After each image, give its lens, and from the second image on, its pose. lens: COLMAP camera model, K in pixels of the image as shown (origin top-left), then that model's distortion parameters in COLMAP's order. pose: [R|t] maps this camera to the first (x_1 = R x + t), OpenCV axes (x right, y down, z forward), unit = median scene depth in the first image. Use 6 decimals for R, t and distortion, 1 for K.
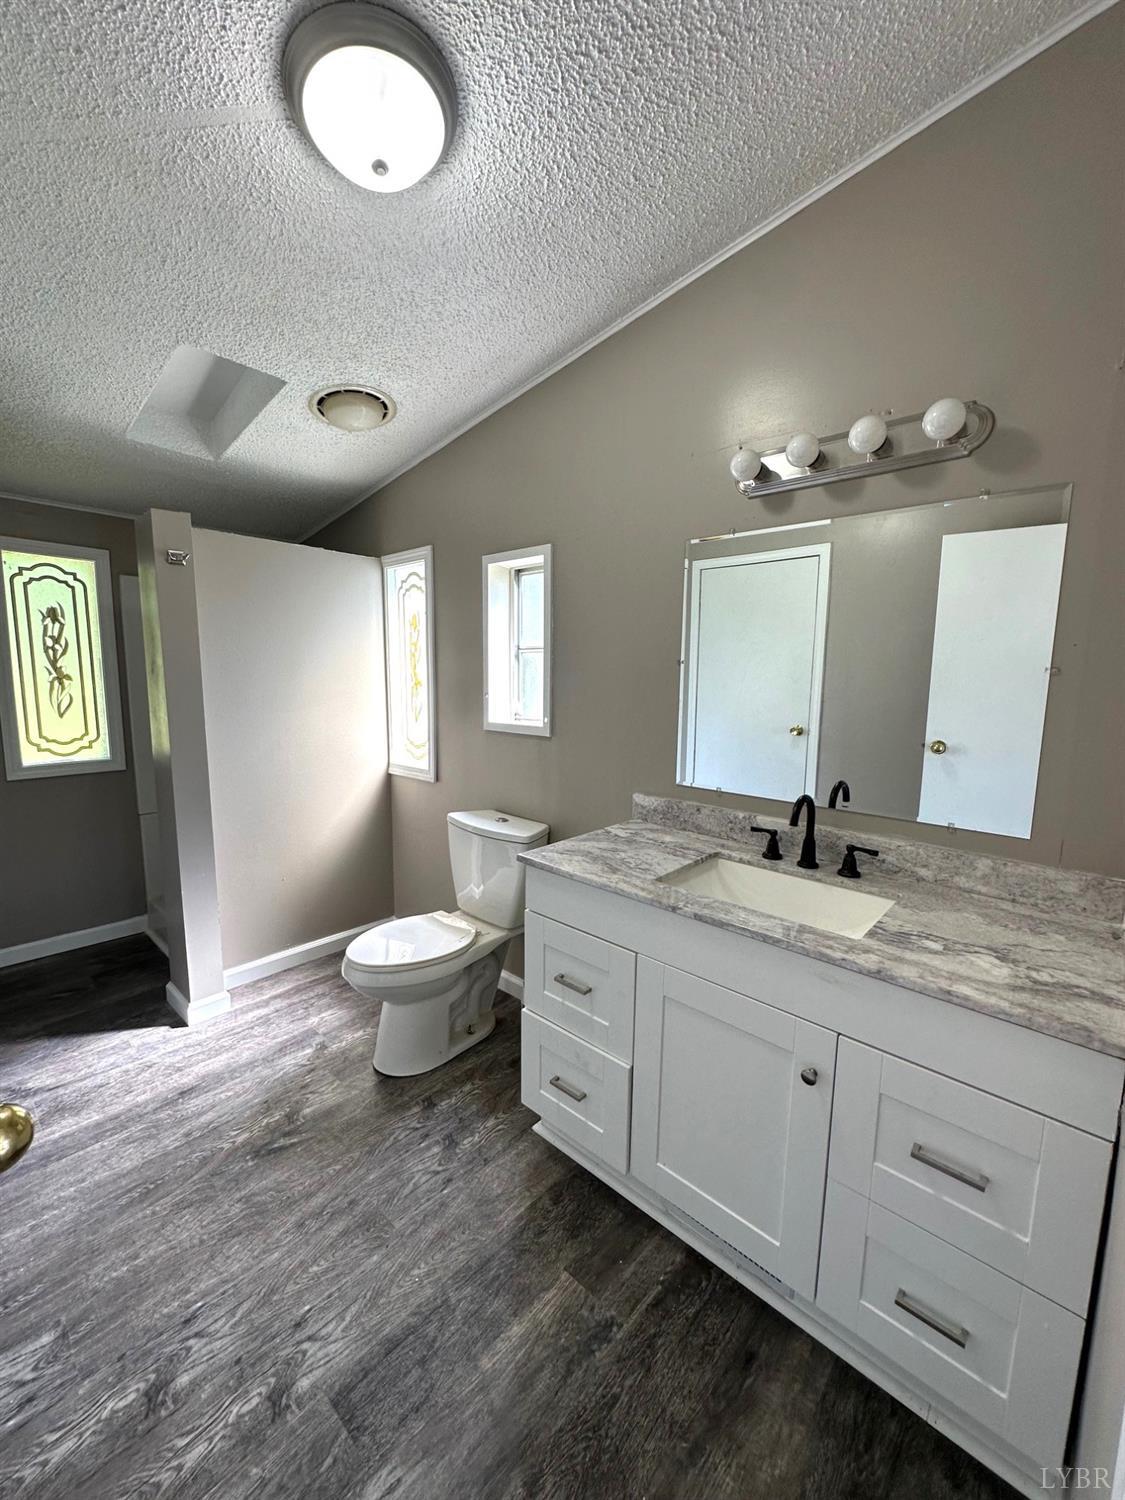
lens RADIAL K [[597.4, 0, 562.5], [0, 597.4, 750.0], [0, 0, 1]] dist [-0.003827, 0.000681]
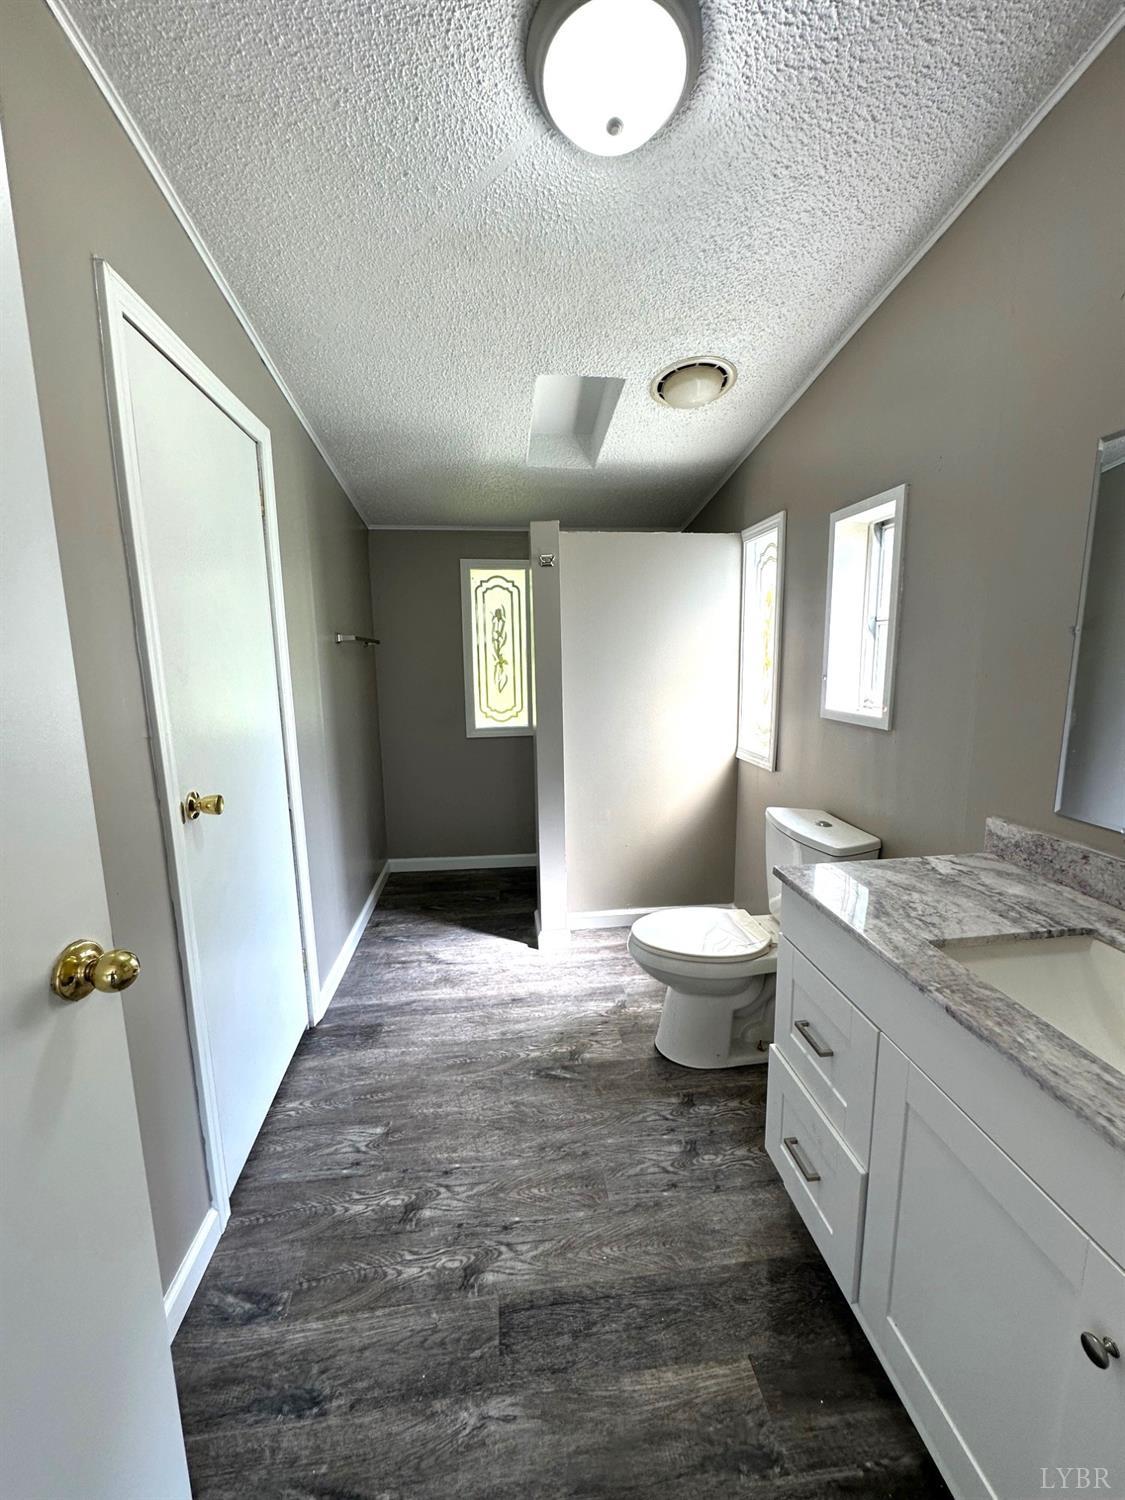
lens RADIAL K [[597.4, 0, 562.5], [0, 597.4, 750.0], [0, 0, 1]] dist [-0.003827, 0.000681]
pose [[0.753149, 0.083206, -0.652567, 0.210432], [-0.060524, 0.996526, 0.057210, -0.018879], [0.655060, -0.003592, 0.755568, 0.136860]]
